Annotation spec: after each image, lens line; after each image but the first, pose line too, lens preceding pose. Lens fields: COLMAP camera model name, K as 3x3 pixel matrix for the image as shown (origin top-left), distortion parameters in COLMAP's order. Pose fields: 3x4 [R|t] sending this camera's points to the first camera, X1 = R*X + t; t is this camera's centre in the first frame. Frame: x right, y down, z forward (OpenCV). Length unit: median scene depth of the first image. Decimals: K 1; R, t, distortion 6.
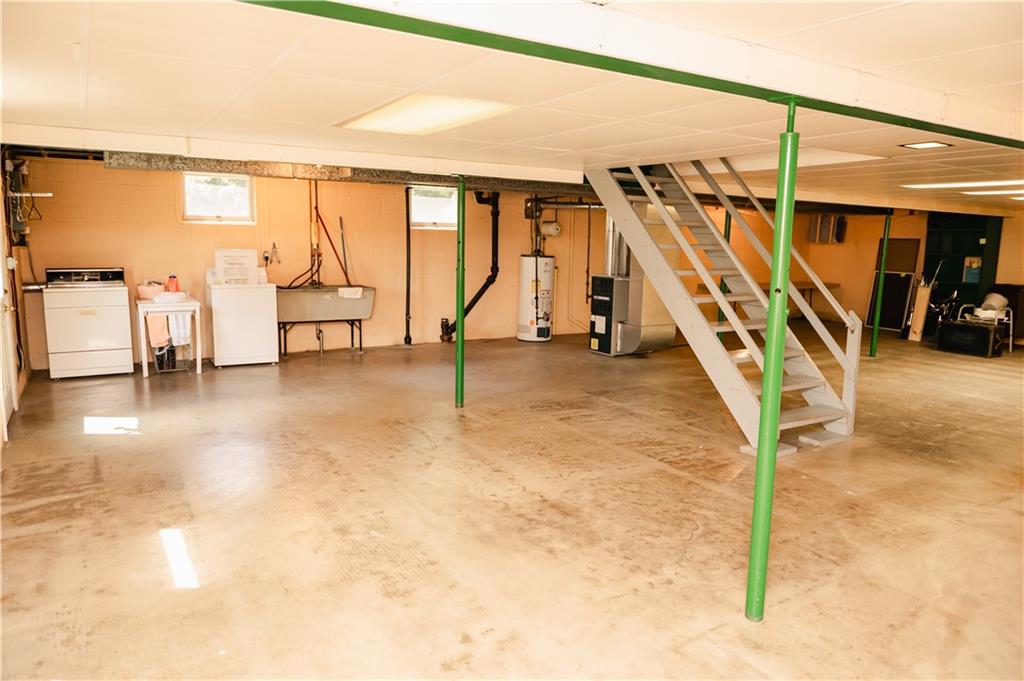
lens RADIAL K [[694.3, 0, 508.5], [0, 694.3, 344.4], [0, 0, 1]] dist [-0.011738, -0.002555]
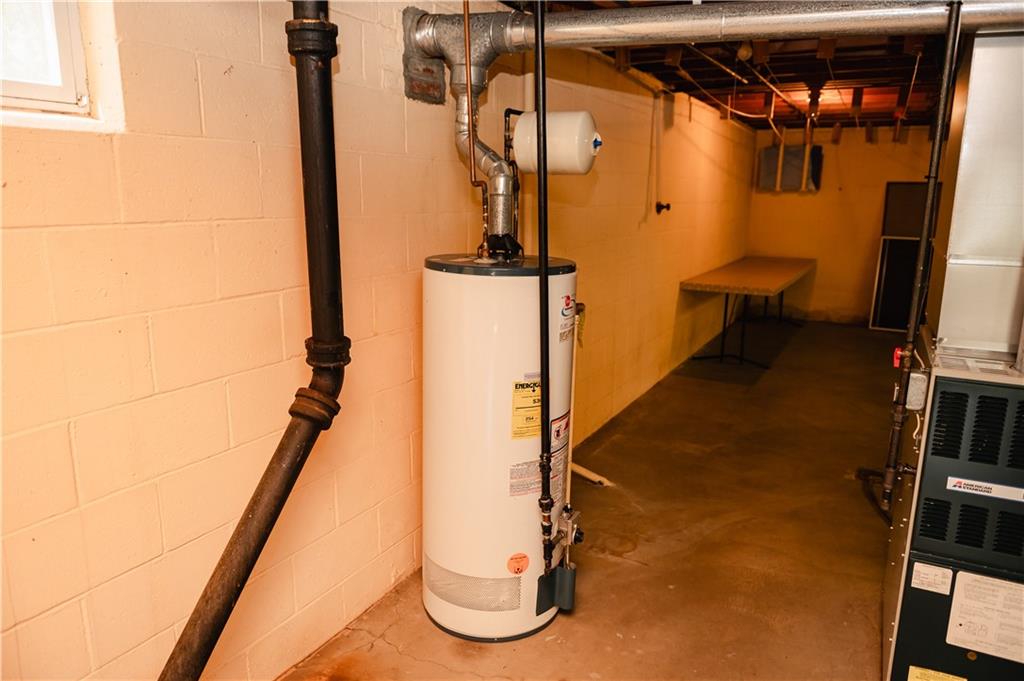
lens RADIAL K [[694.3, 0, 515.7], [0, 694.3, 342.1], [0, 0, 1]] dist [-0.011738, -0.002555]
pose [[0.861596, -0.115557, 0.494266, -0.069341], [0.080799, 0.992549, 0.091205, -0.123509], [-0.501123, -0.038646, 0.864513, 0.809855]]
